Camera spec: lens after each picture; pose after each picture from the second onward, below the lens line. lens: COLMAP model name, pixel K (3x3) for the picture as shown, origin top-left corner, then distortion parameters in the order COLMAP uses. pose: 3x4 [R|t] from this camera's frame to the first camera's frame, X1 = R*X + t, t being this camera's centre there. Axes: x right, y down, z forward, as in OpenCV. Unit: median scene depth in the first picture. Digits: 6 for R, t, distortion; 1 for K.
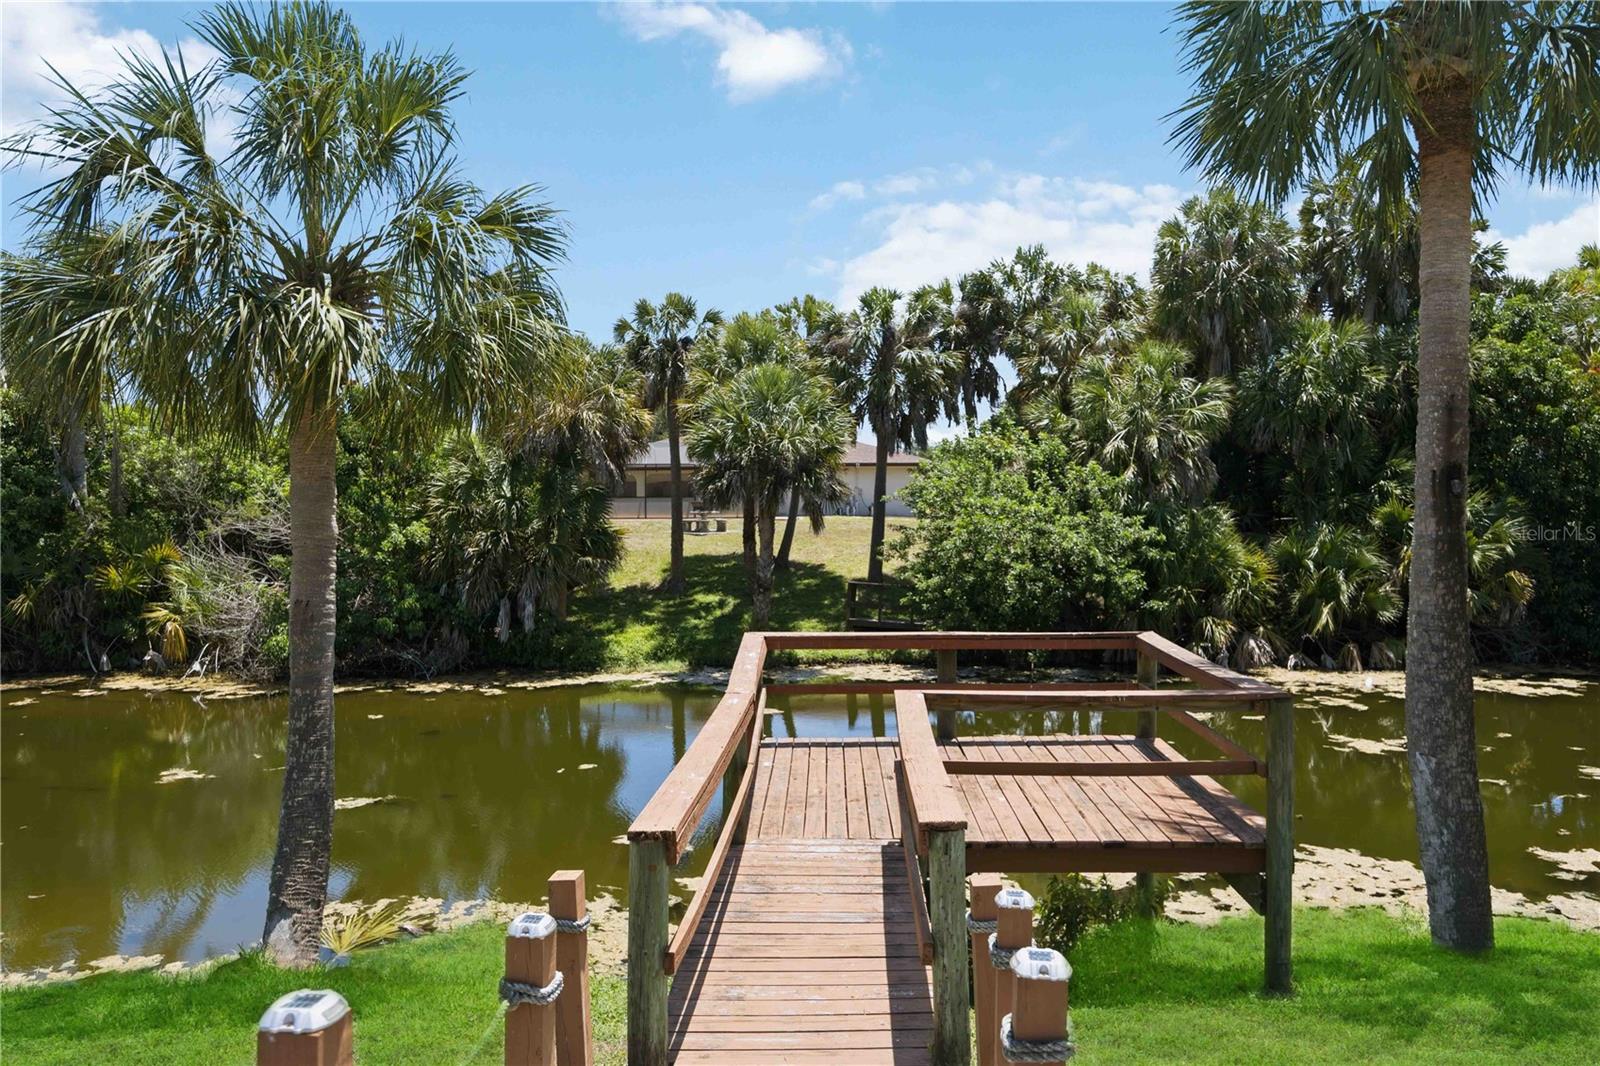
lens RADIAL K [[1109.6, 0, 800.0], [0, 1109.6, 533.0], [0, 0, 1]] dist [0.004697, -0.000245]
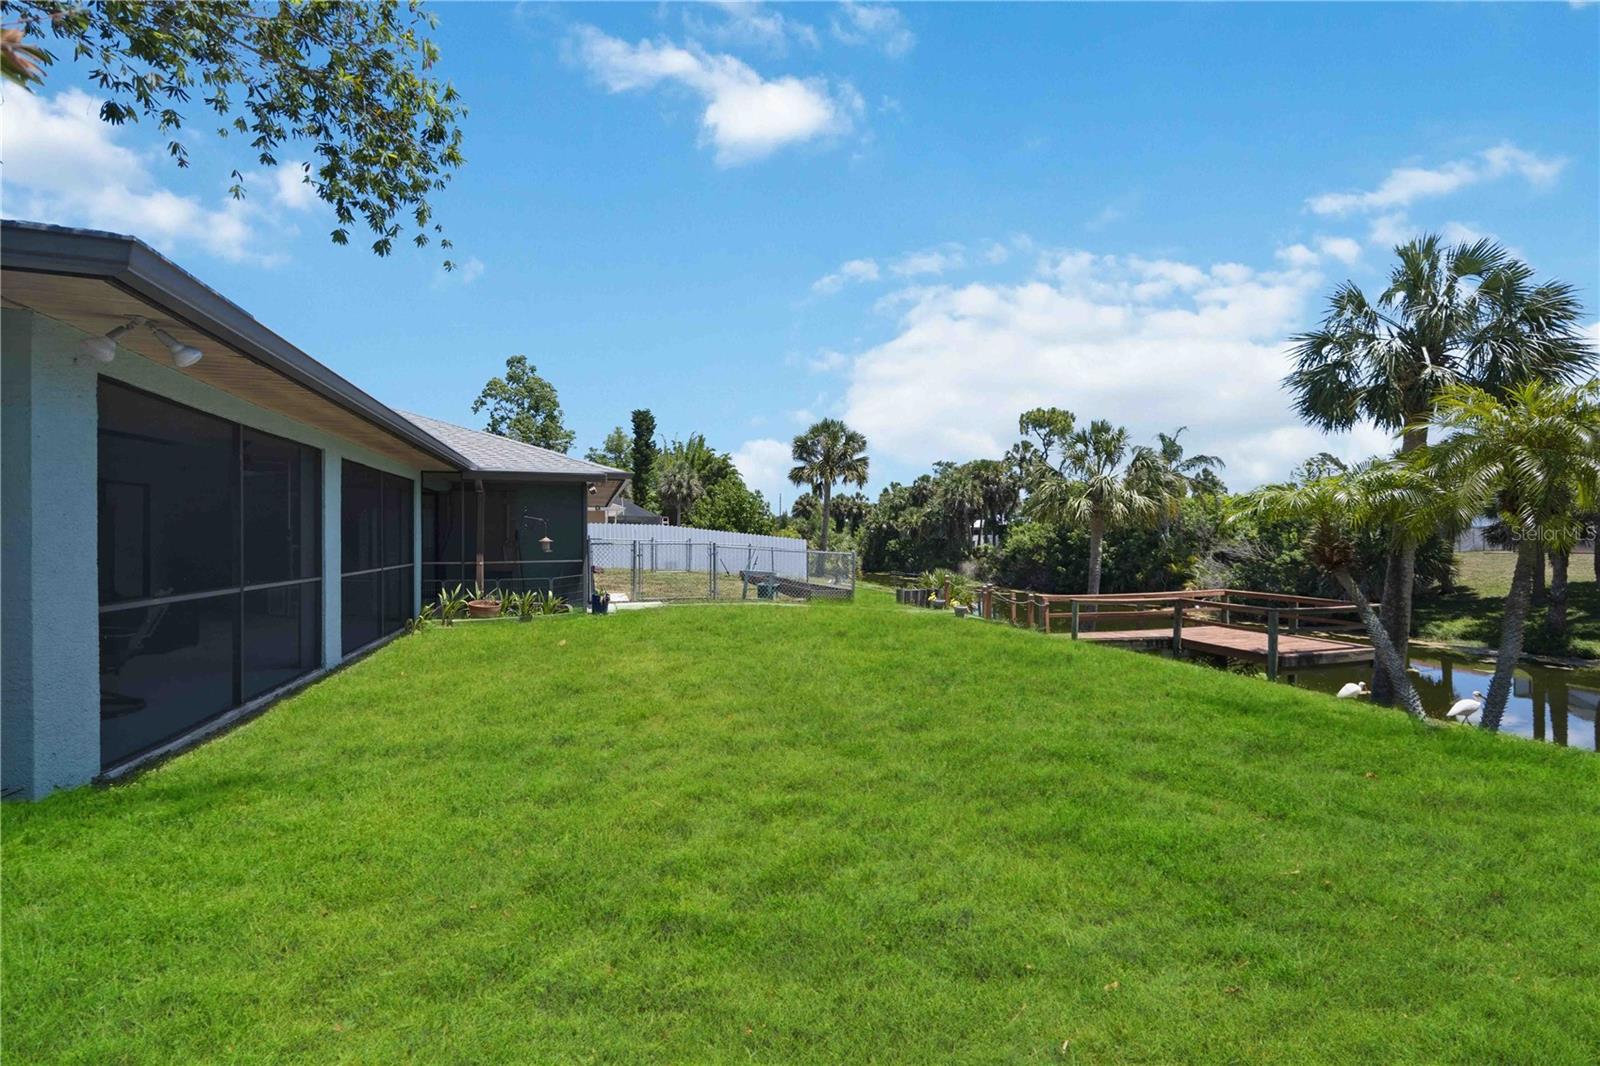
lens RADIAL K [[623.3, 0, 800.0], [0, 623.3, 533.0], [0, 0, 1]] dist [0.000728, 0.000047]
pose [[0.299415, 0.005048, -0.954110, 0.482869], [-0.031786, 0.999484, -0.004687, -0.006787], [0.953593, 0.031731, 0.299421, -0.241861]]
